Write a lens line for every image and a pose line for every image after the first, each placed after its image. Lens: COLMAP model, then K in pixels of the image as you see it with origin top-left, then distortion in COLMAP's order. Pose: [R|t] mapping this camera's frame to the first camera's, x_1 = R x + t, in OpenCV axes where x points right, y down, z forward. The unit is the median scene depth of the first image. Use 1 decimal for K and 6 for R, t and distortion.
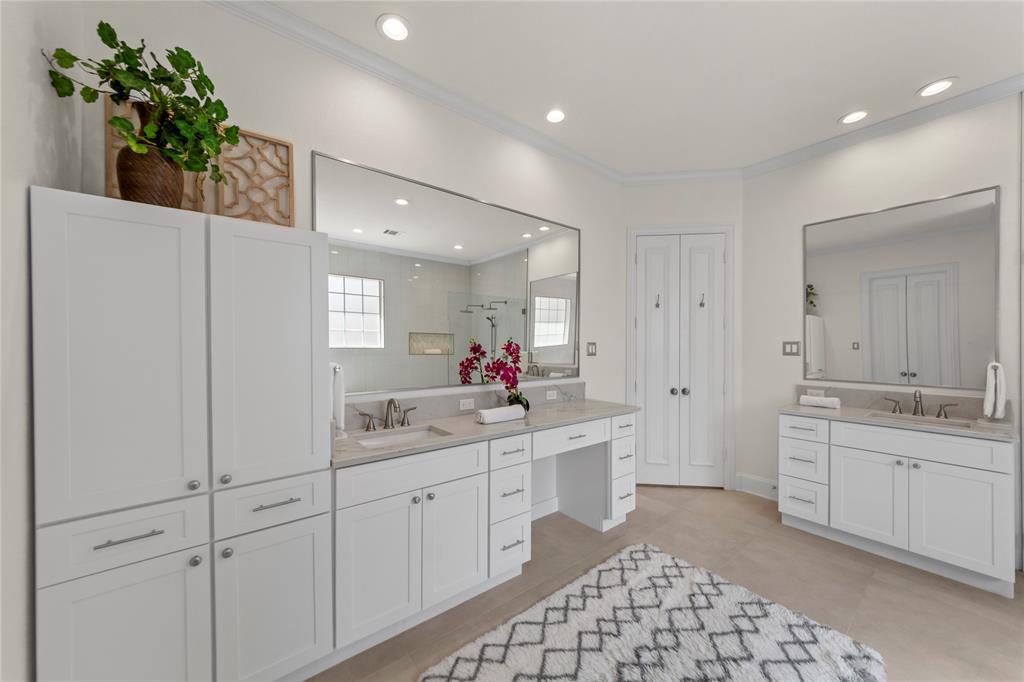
lens RADIAL K [[369.8, 0, 510.9], [0, 369.8, 345.7], [0, 0, 1]] dist [-0.002167, 0.000153]
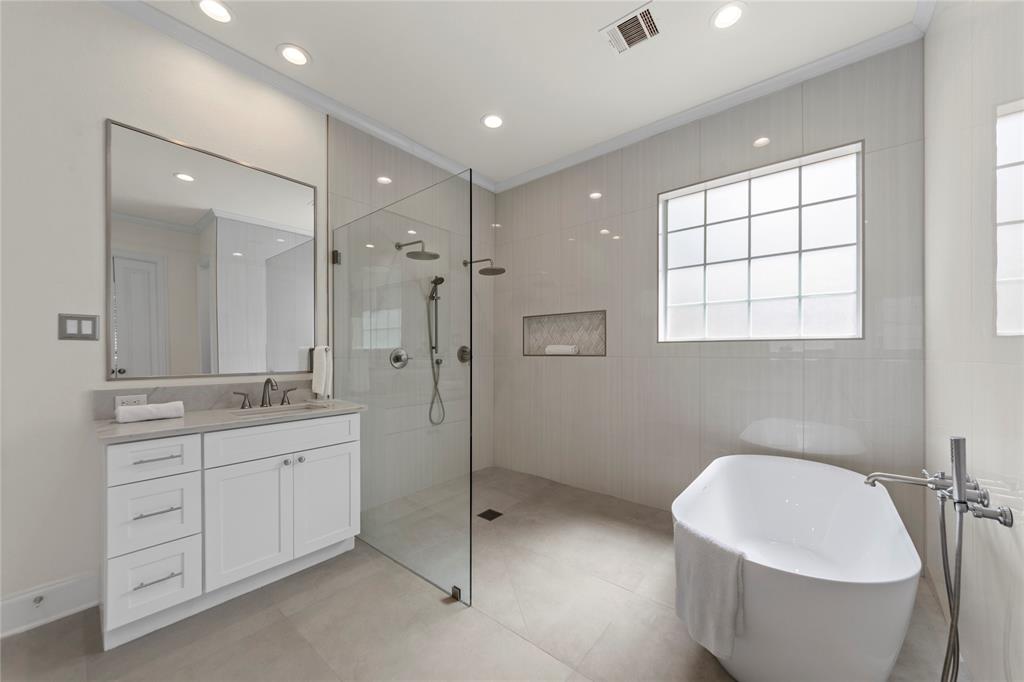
lens RADIAL K [[369.8, 0, 513.8], [0, 369.8, 350.7], [0, 0, 1]] dist [-0.002167, 0.000153]
pose [[-0.221210, 0.002358, 0.975223, 0.083394], [0.002139, 0.999996, -0.001933, 0.050341], [-0.975224, 0.001658, -0.221214, 0.543427]]
